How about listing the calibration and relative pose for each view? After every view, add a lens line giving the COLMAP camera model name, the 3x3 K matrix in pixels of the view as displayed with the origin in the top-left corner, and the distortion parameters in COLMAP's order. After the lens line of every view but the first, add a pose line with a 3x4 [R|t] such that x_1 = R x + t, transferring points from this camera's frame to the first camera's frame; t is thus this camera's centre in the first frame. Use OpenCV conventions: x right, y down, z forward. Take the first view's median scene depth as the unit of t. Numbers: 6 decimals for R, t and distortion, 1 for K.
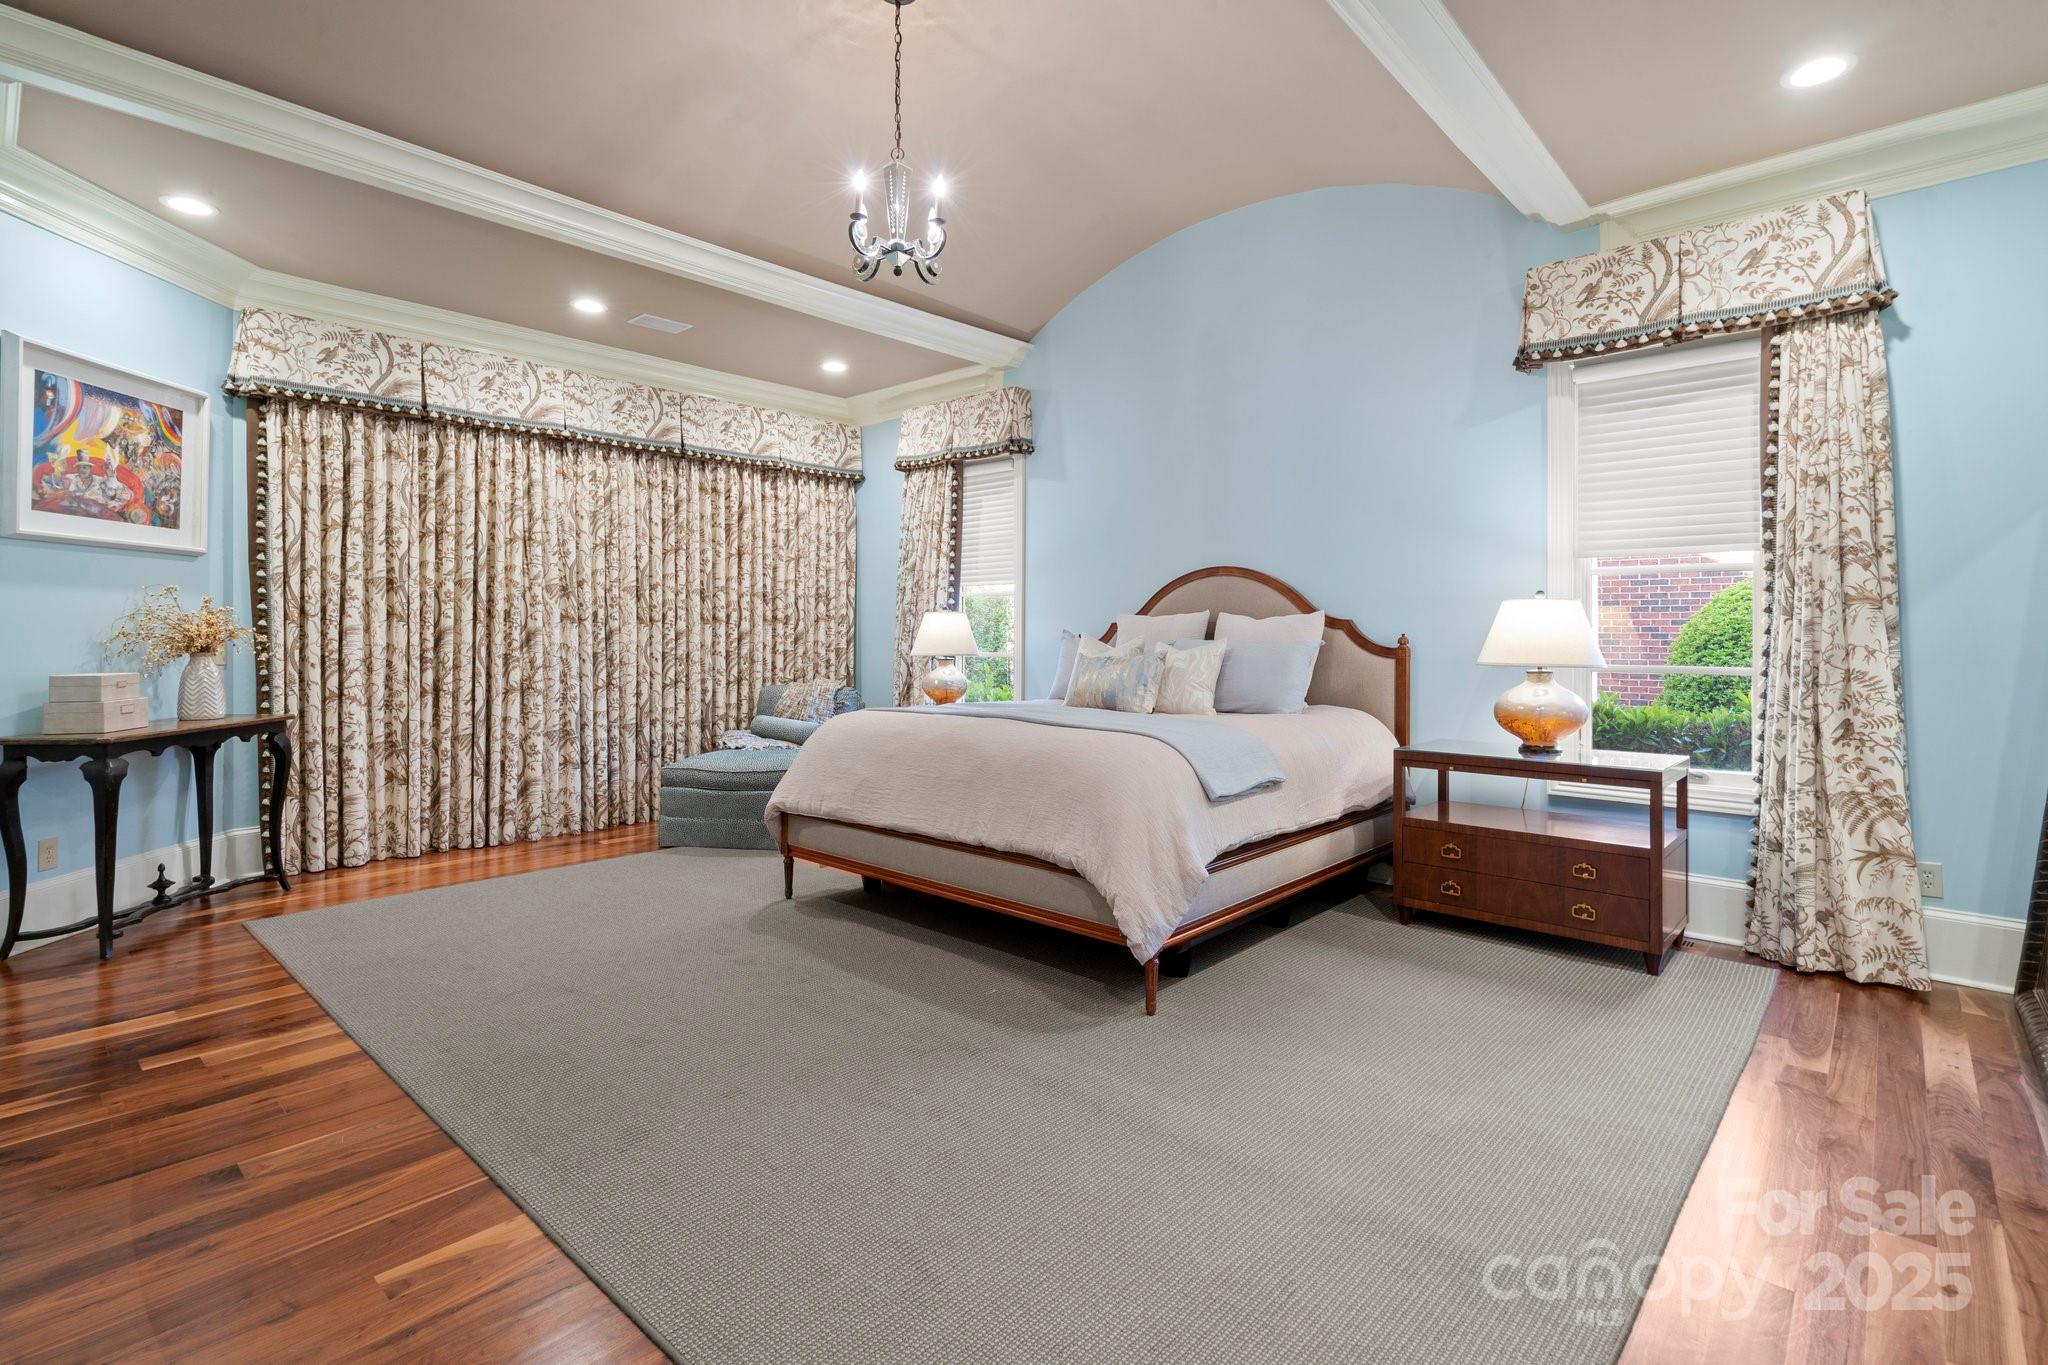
lens RADIAL K [[959.1, 0, 1012.3], [0, 959.1, 672.4], [0, 0, 1]] dist [0.001590, 0.000142]
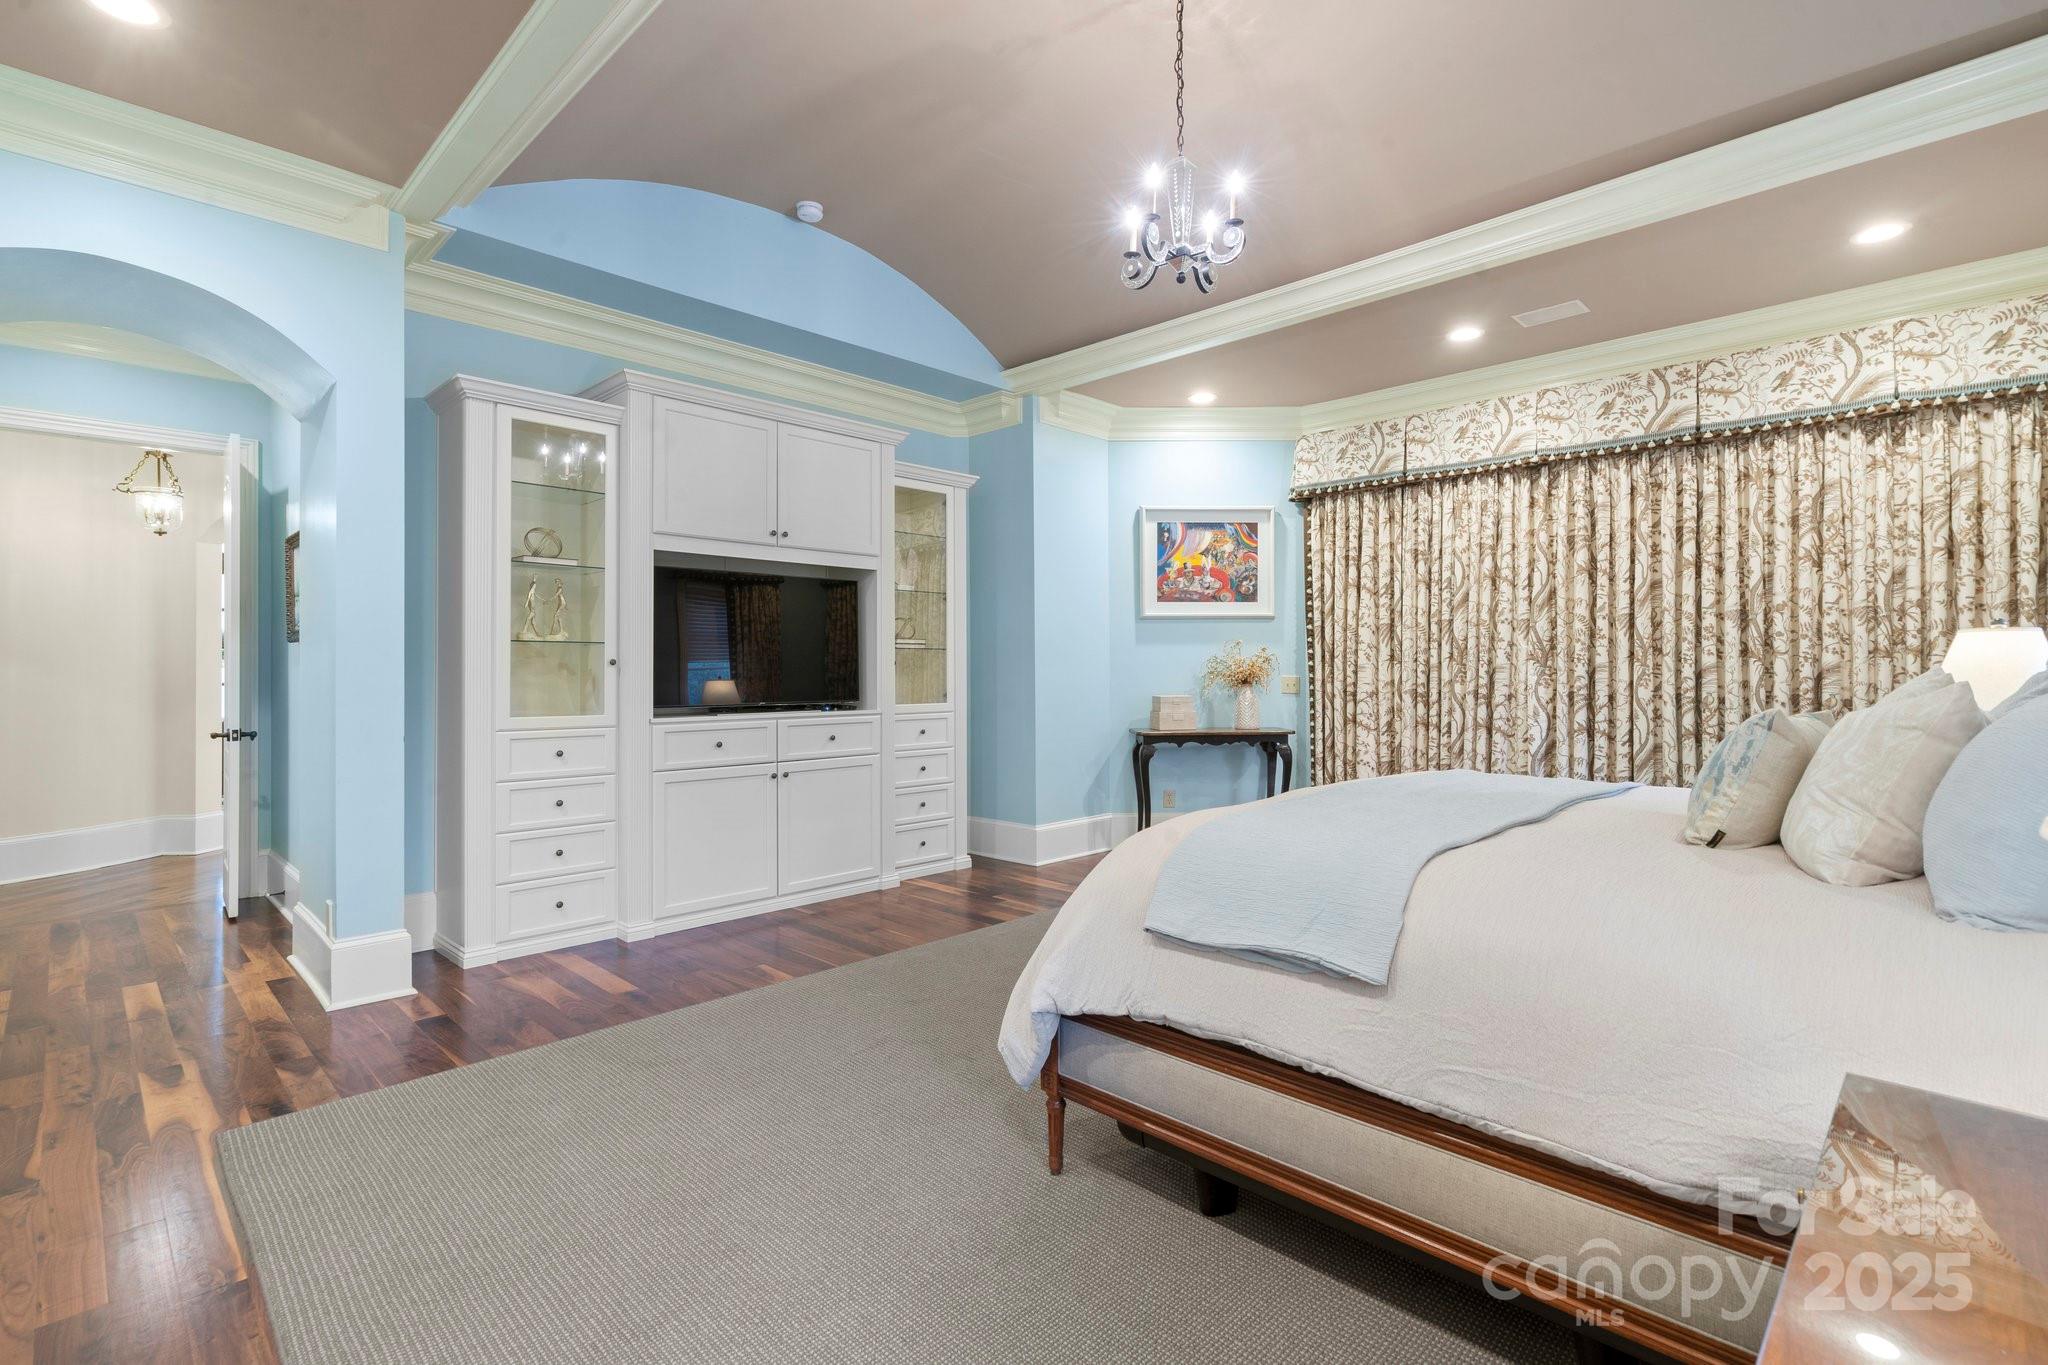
lens RADIAL K [[959.1, 0, 1012.3], [0, 959.1, 672.4], [0, 0, 1]] dist [0.001590, 0.000142]
pose [[-0.044788, 0.000439, -0.998996, 0.547959], [-0.039853, 0.999203, 0.002226, -0.024175], [0.998201, 0.039913, -0.044735, 0.595859]]
